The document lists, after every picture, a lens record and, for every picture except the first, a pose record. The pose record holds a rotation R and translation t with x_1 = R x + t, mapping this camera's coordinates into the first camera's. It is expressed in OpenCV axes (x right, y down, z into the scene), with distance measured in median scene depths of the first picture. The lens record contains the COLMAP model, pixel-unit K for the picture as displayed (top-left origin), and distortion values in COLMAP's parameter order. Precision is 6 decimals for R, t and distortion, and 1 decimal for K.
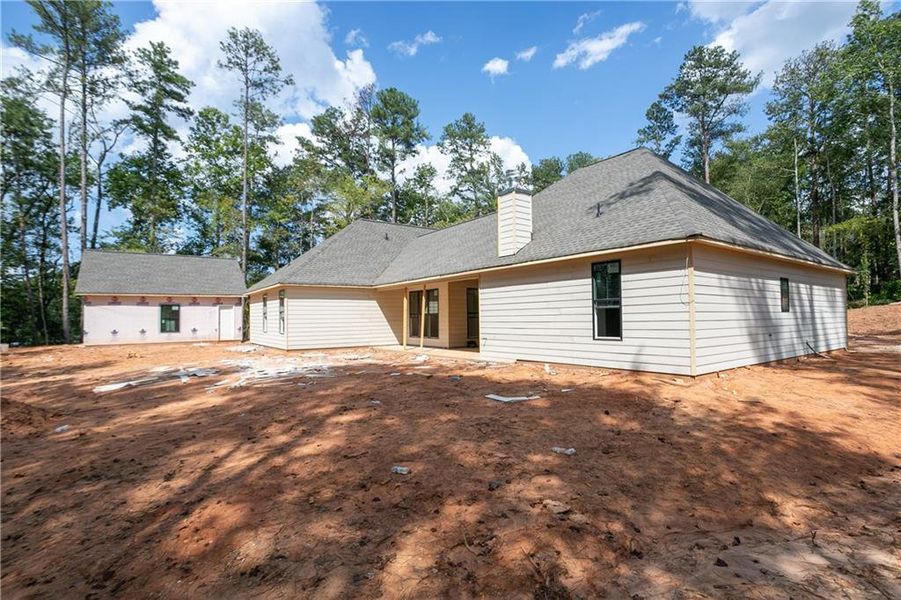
lens RADIAL K [[437.7, 0, 452.4], [0, 437.7, 296.0], [0, 0, 1]] dist [-0.015596, 0.003908]
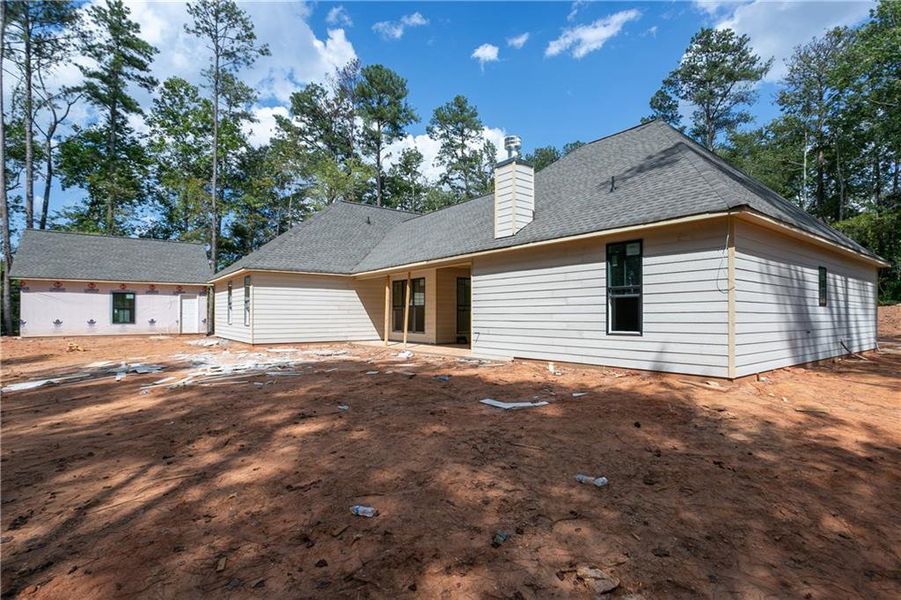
lens RADIAL K [[437.7, 0, 451.6], [0, 437.7, 308.3], [0, 0, 1]] dist [-0.015596, 0.003908]
pose [[0.999577, 0.013368, 0.025812, -0.000429], [-0.014144, 0.999447, 0.030106, 0.022018], [-0.025396, -0.030458, 0.999213, 0.128877]]
